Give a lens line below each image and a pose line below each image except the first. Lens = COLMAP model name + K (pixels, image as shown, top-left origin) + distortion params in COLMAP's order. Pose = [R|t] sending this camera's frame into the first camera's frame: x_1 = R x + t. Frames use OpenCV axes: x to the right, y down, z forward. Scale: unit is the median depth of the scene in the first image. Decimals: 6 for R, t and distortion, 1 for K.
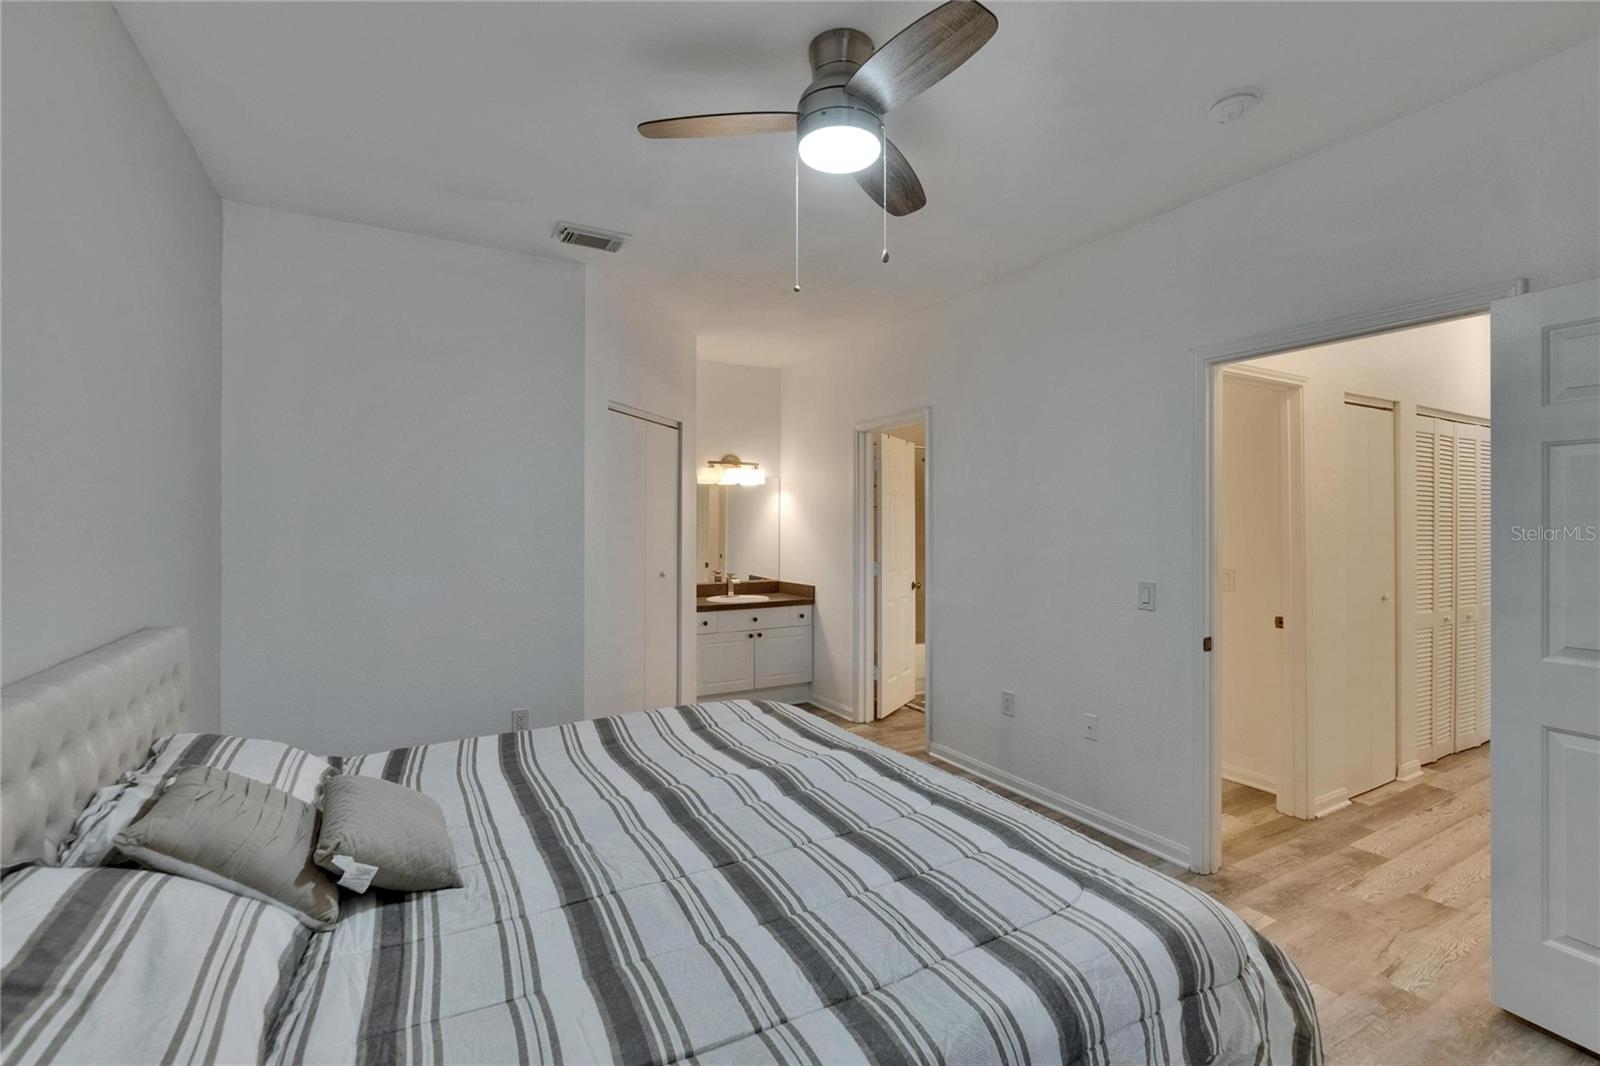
lens RADIAL K [[727.6, 0, 779.6], [0, 727.6, 516.7], [0, 0, 1]] dist [-0.004745, -0.000624]
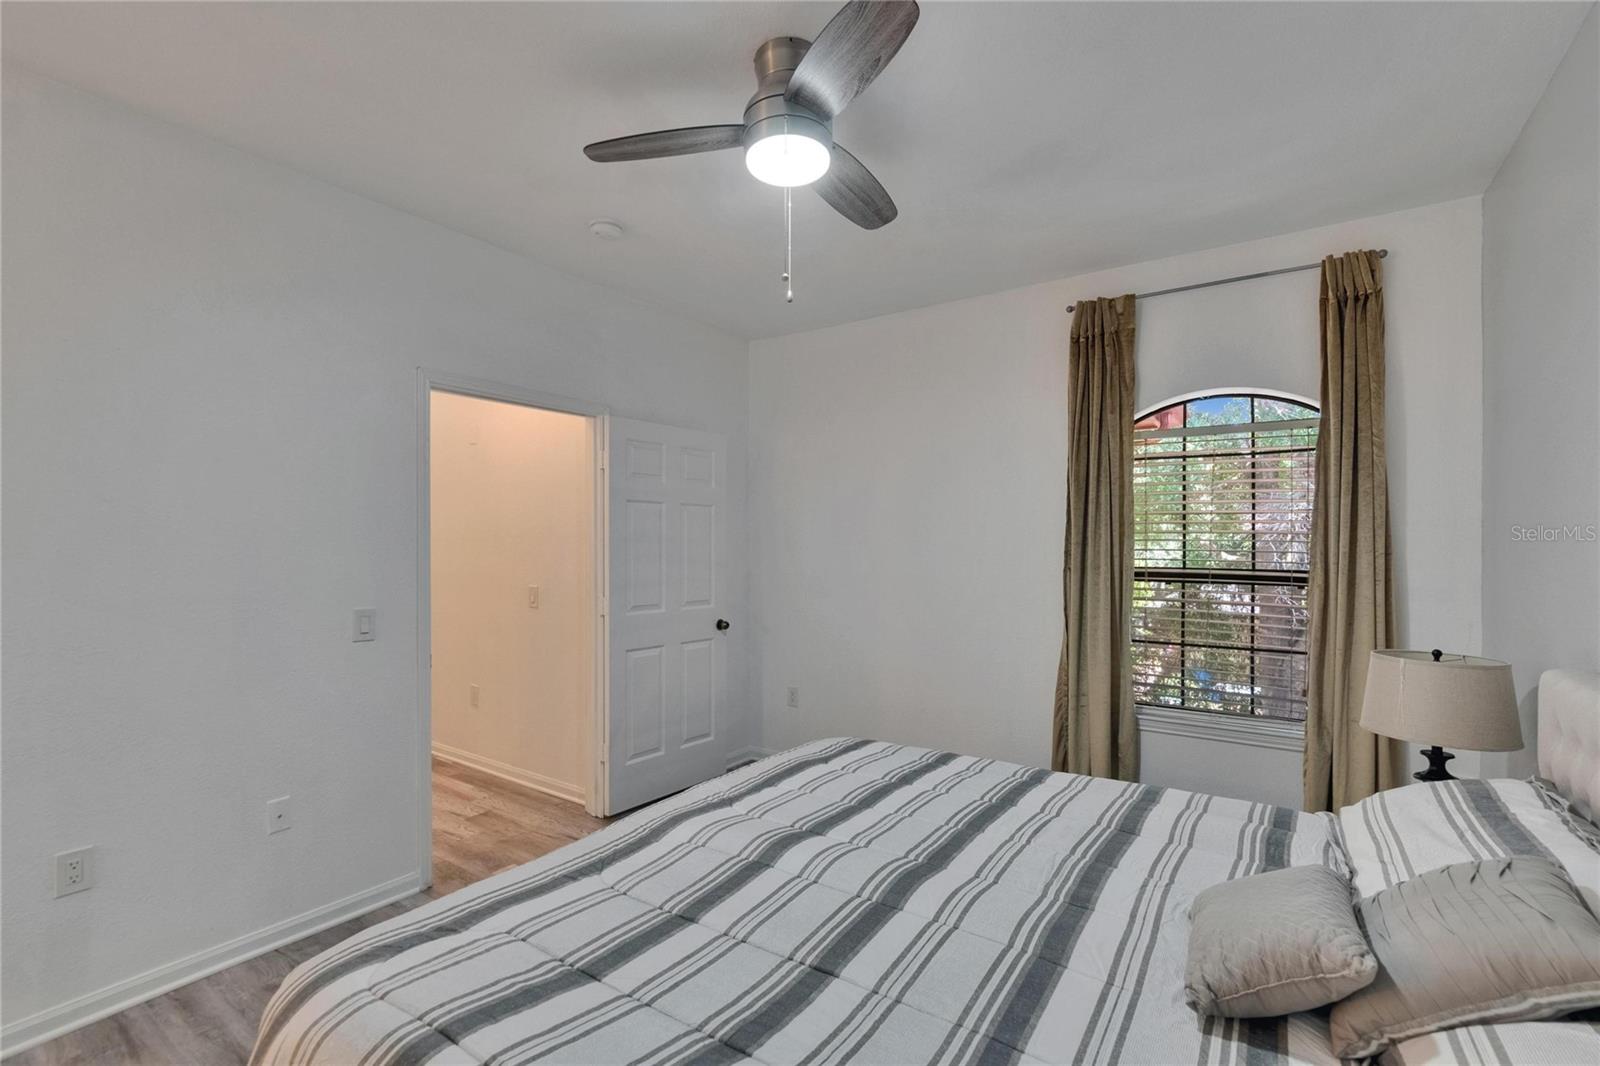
lens RADIAL K [[700.7, 0, 816.4], [0, 700.7, 551.8], [0, 0, 1]] dist [-0.002754, -0.000537]
pose [[-0.474016, -0.016087, 0.880369, -0.632866], [-0.008075, 0.999870, 0.013923, 0.004683], [-0.880479, -0.000509, -0.474084, 1.170024]]
